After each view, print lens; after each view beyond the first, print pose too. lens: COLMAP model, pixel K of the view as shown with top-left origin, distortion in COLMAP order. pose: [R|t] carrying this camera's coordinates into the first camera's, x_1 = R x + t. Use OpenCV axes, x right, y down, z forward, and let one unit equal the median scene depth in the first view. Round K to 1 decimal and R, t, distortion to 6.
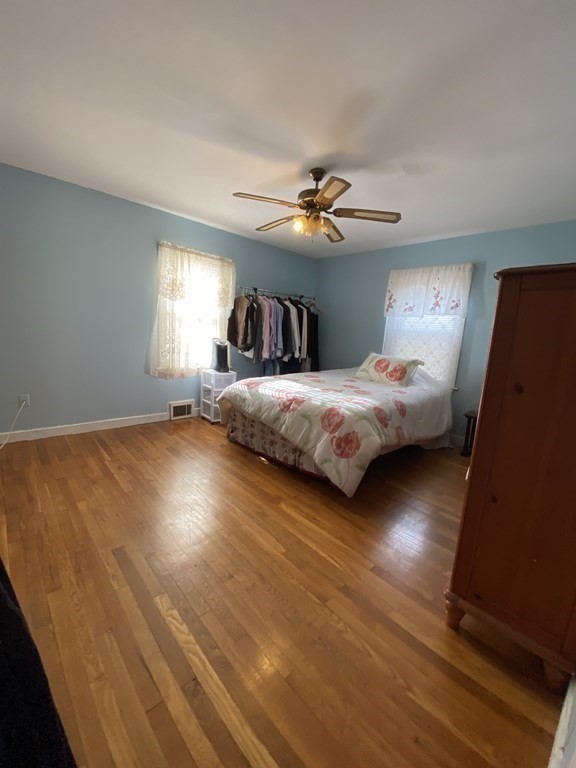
lens RADIAL K [[307.3, 0, 292.2], [0, 307.3, 384.8], [0, 0, 1]] dist [-0.000613, -0.000964]
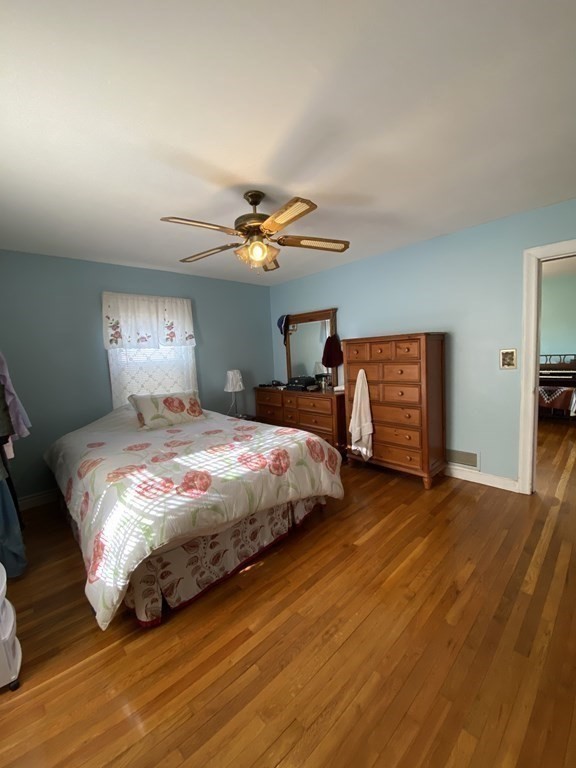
lens RADIAL K [[307.3, 0, 291.1], [0, 307.3, 379.2], [0, 0, 1]] dist [-0.000613, -0.000964]
pose [[-0.017117, -0.155966, 0.987614, -0.714128], [0.219925, 0.962981, 0.155887, -0.249740], [-0.975367, 0.219870, 0.017817, 0.820072]]
